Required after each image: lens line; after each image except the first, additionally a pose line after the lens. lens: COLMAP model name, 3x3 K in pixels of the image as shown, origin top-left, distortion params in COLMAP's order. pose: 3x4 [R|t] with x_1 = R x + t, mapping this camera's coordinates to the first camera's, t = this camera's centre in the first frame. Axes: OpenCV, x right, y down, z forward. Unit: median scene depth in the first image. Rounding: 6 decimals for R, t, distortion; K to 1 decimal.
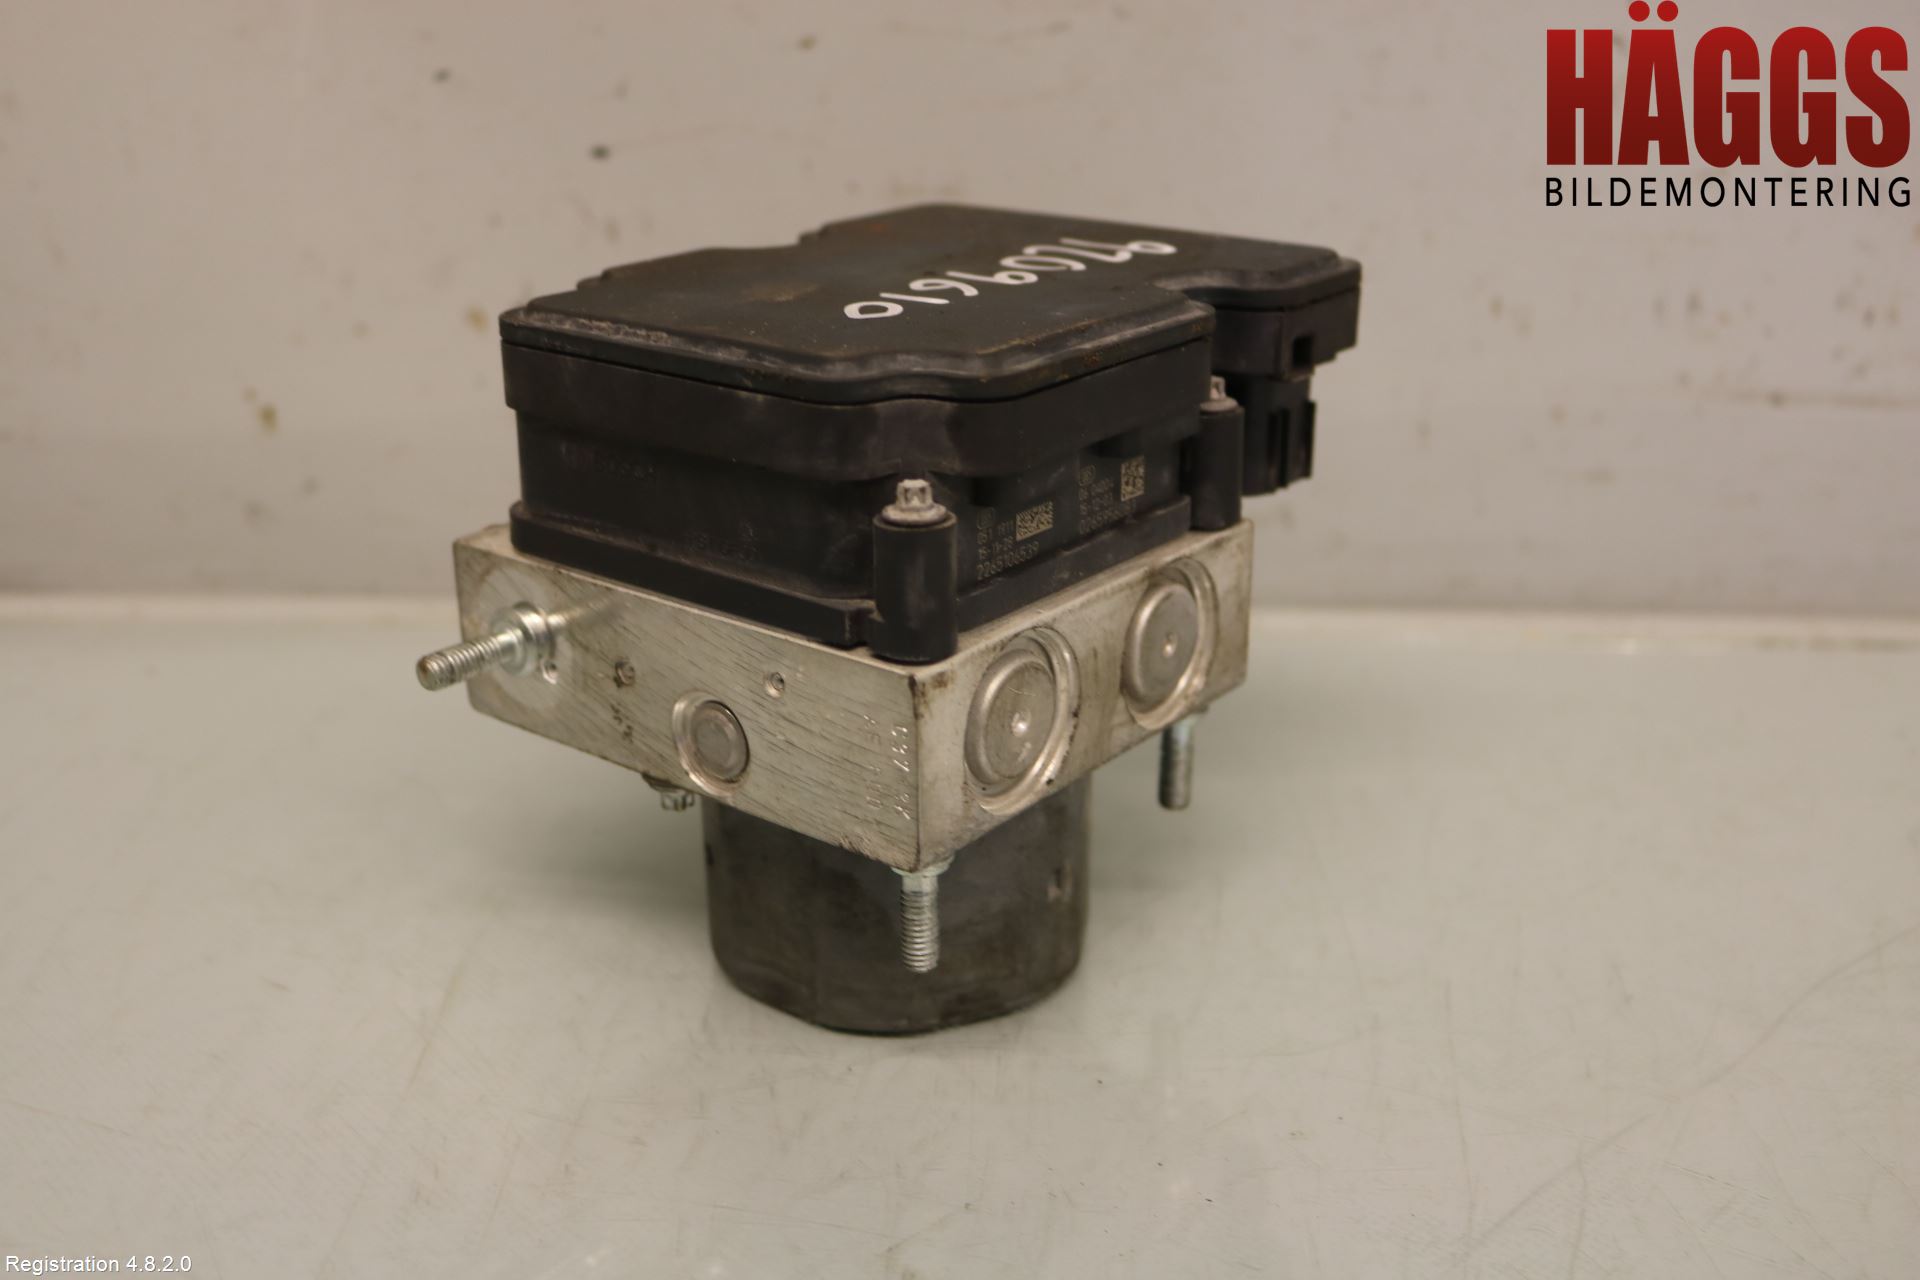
lens RADIAL K [[1986.6, 0, 960.0], [0, 1986.6, 640.0], [0, 0, 1]] dist [-0.116048, 0.011775]
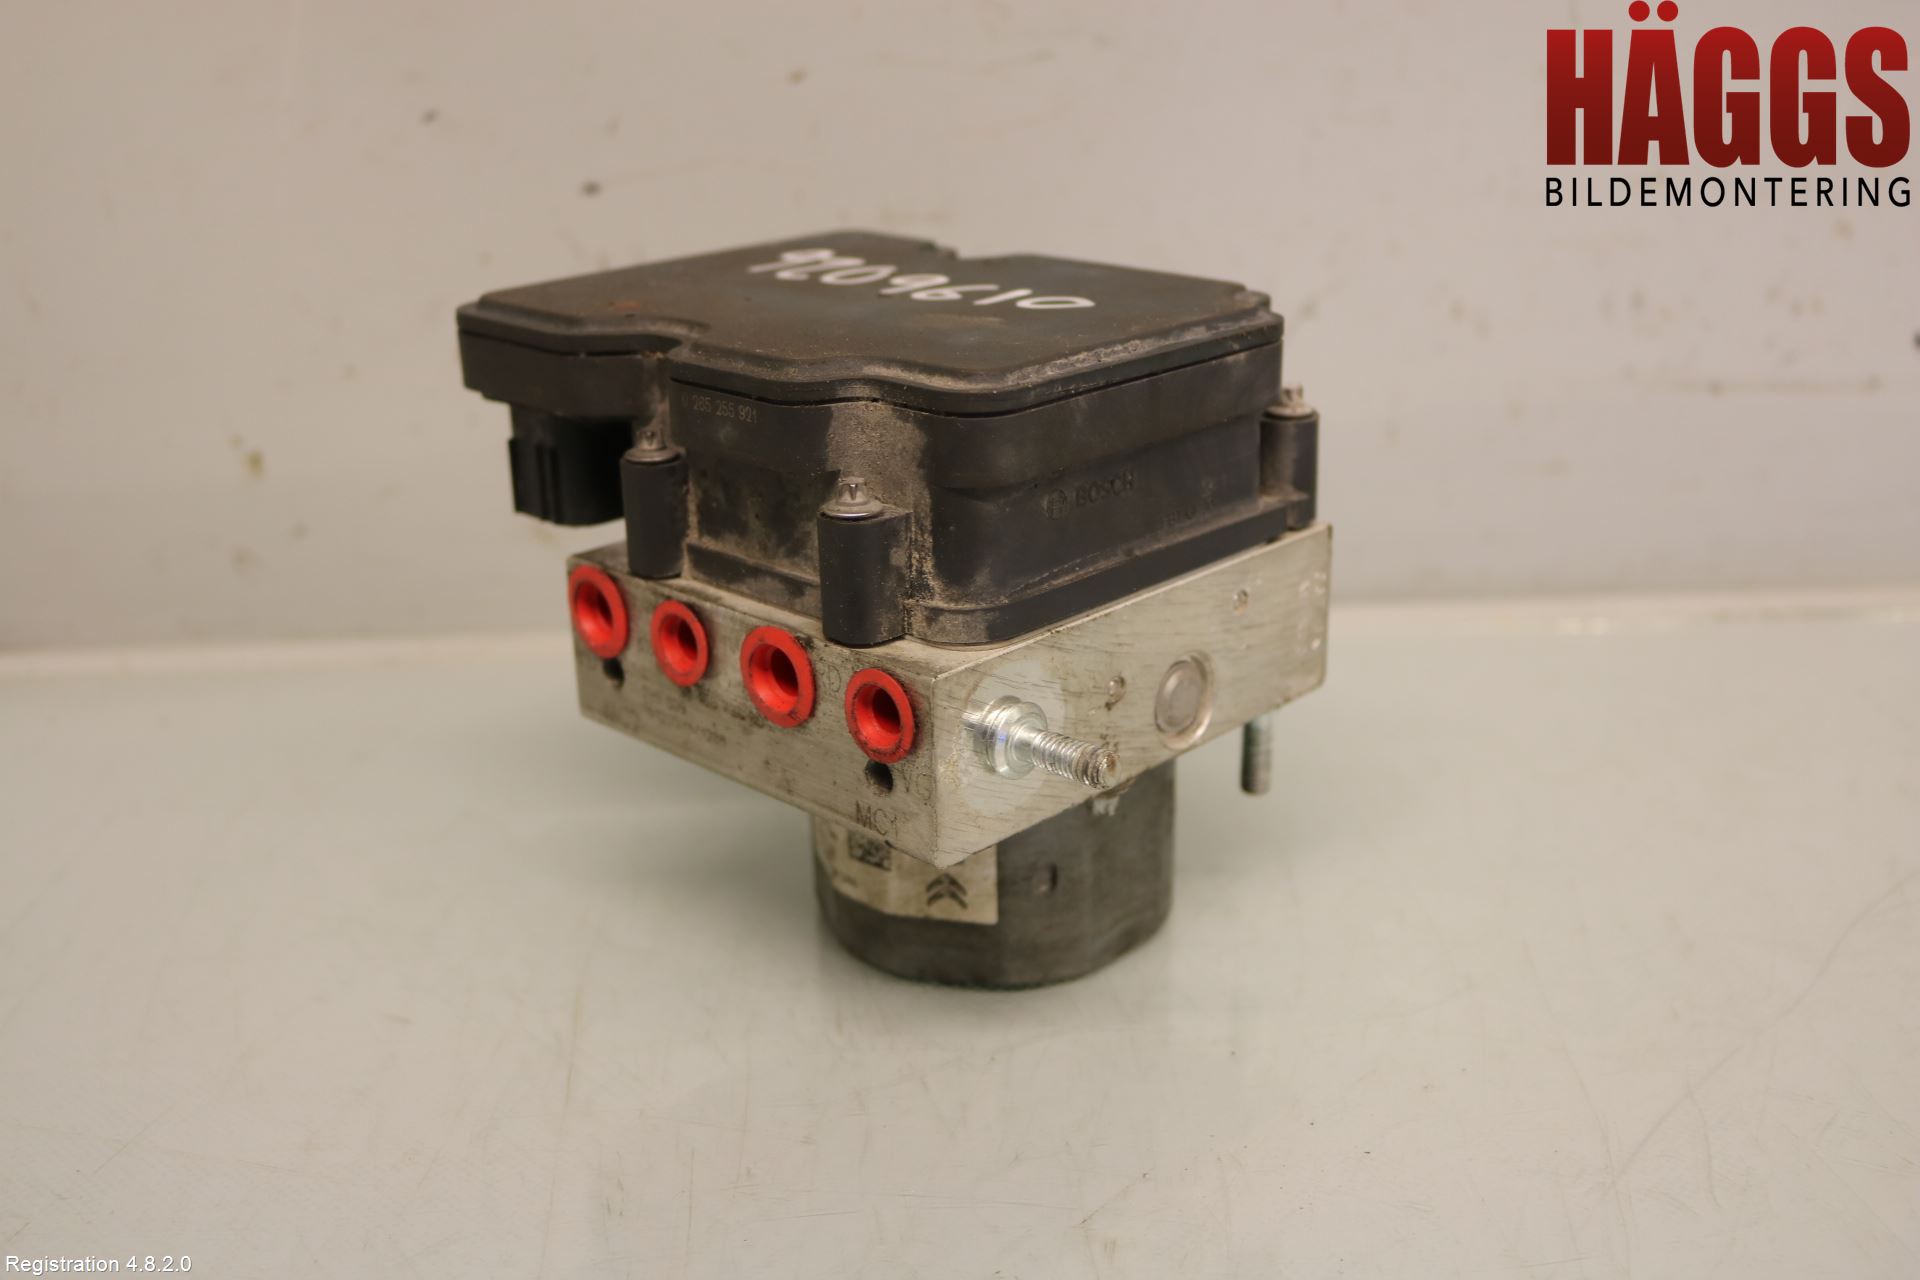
lens RADIAL K [[1986.6, 0, 960.0], [0, 1986.6, 640.0], [0, 0, 1]] dist [-0.116048, 0.011775]
pose [[0.994642, -0.048657, 0.091217, -0.103187], [0.049688, 0.998724, -0.009074, 0.003334], [-0.090659, 0.013558, 0.995790, -0.026353]]
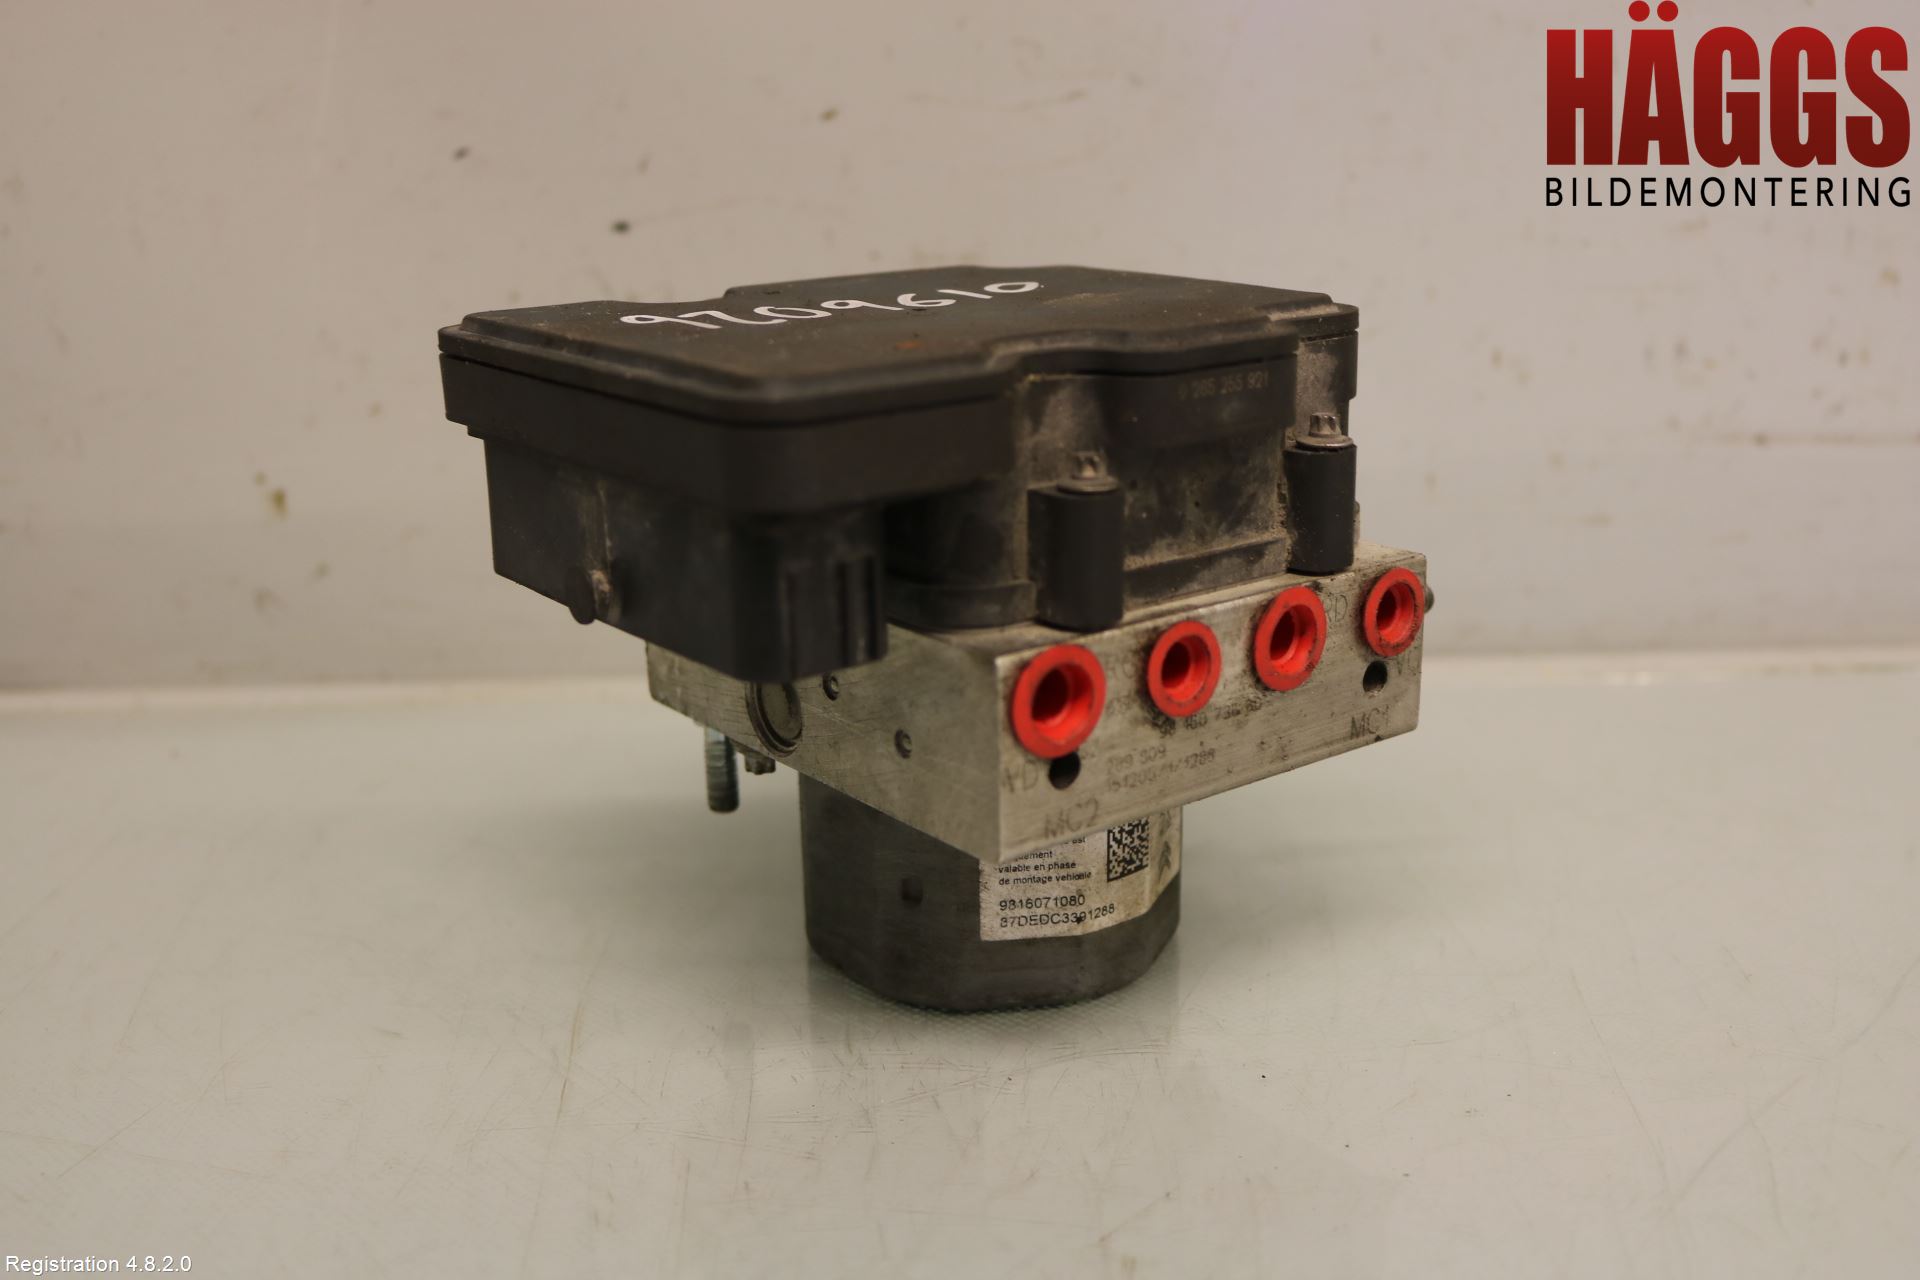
lens RADIAL K [[1986.6, 0, 960.0], [0, 1986.6, 640.0], [0, 0, 1]] dist [-0.116048, 0.011775]
pose [[0.042120, -0.278793, 0.959427, -1.037223], [0.368910, 0.896761, 0.244388, -0.286582], [-0.928510, 0.343649, 0.140621, 0.969543]]
